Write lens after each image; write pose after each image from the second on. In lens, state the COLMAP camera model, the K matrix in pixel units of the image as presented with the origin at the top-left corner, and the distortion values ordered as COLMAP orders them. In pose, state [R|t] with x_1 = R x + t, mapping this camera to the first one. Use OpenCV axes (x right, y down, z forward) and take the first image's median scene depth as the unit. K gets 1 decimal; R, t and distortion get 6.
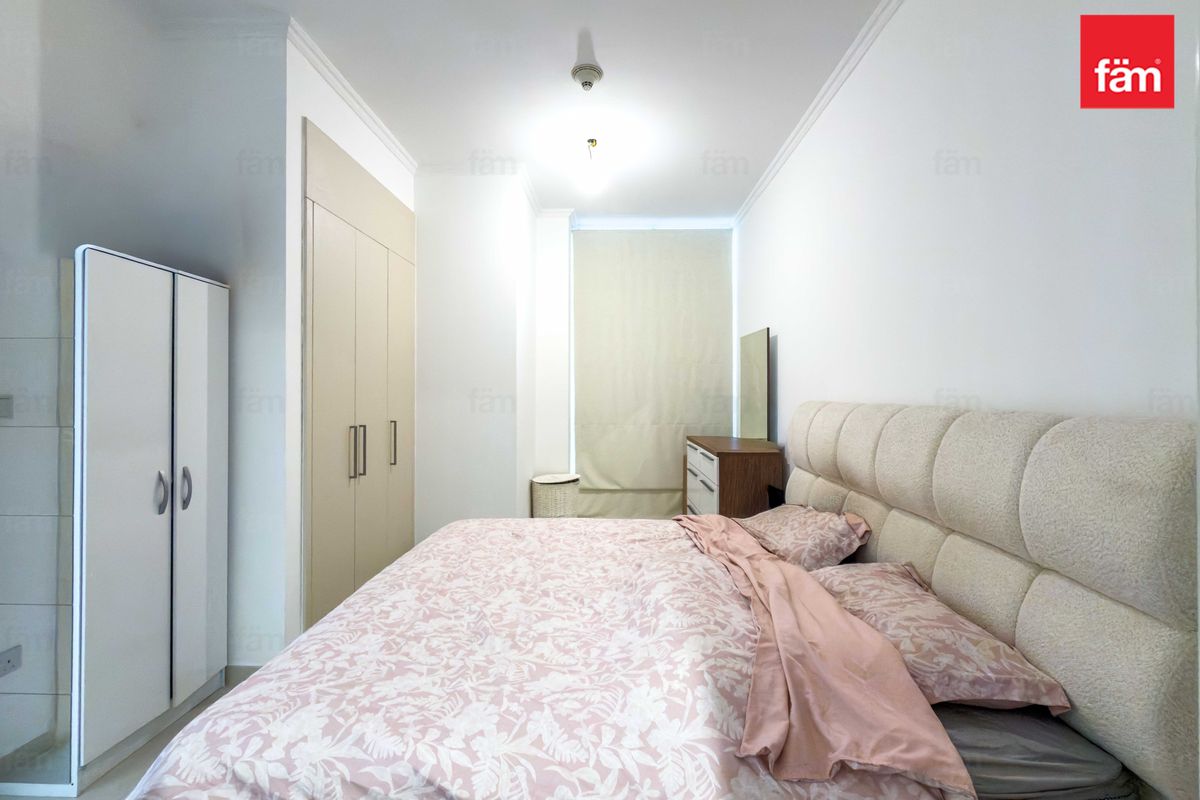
lens RADIAL K [[489.0, 0, 598.7], [0, 489.0, 390.5], [0, 0, 1]] dist [-0.000430, 0.000119]
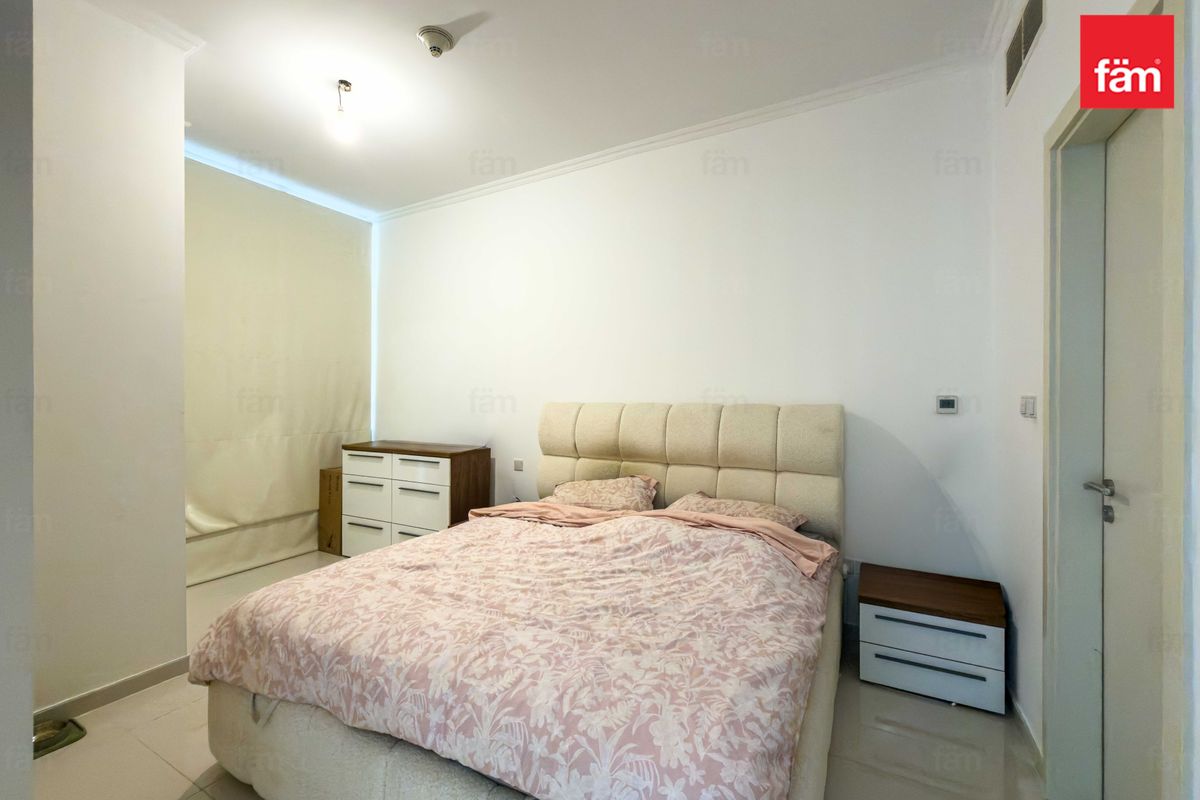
lens RADIAL K [[494.9, 0, 597.4], [0, 494.9, 400.5], [0, 0, 1]] dist [-0.000758, 0.000454]
pose [[0.452543, -0.002821, 0.891738, -0.771702], [-0.004046, 0.999978, 0.005216, 0.010011], [-0.891734, -0.005969, 0.452521, 0.354535]]
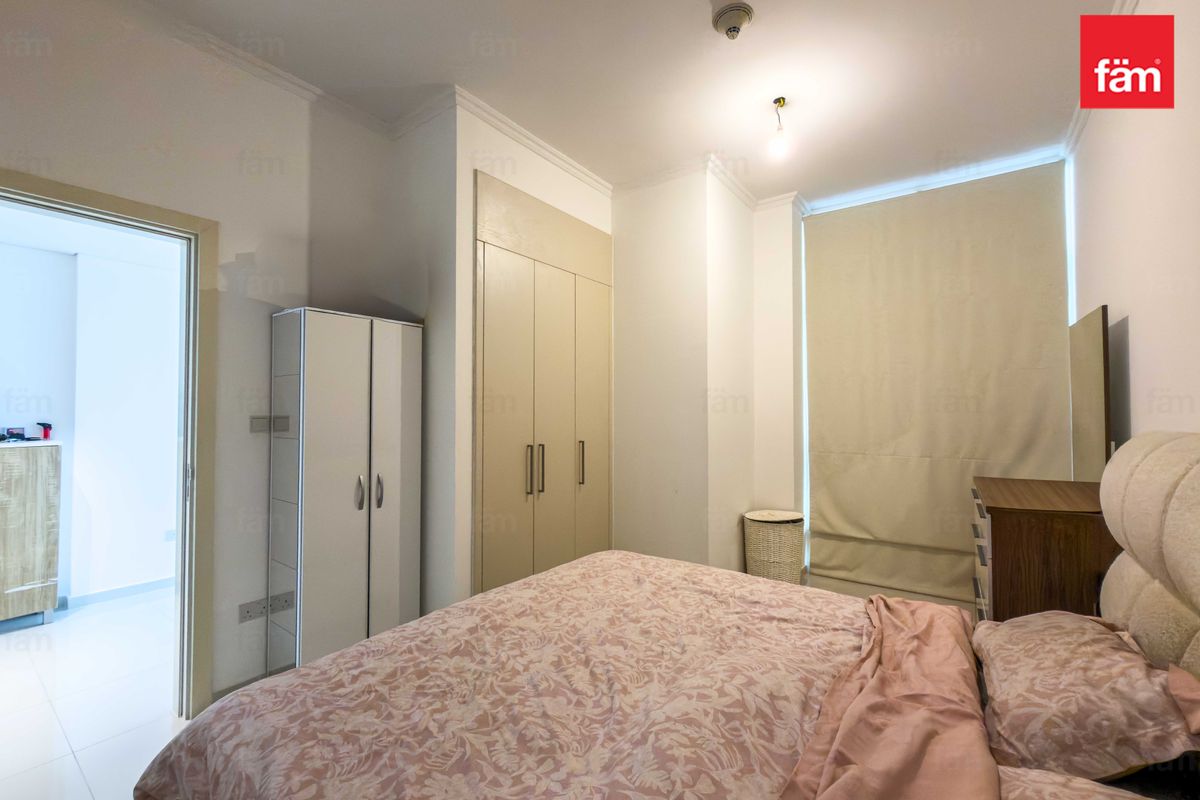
lens RADIAL K [[494.9, 0, 597.4], [0, 494.9, 400.5], [0, 0, 1]] dist [-0.000758, 0.000454]
pose [[0.820275, -0.012802, -0.571827, 0.276487], [0.002021, 0.999808, -0.019484, -0.003245], [0.571966, 0.014827, 0.820143, 0.234657]]
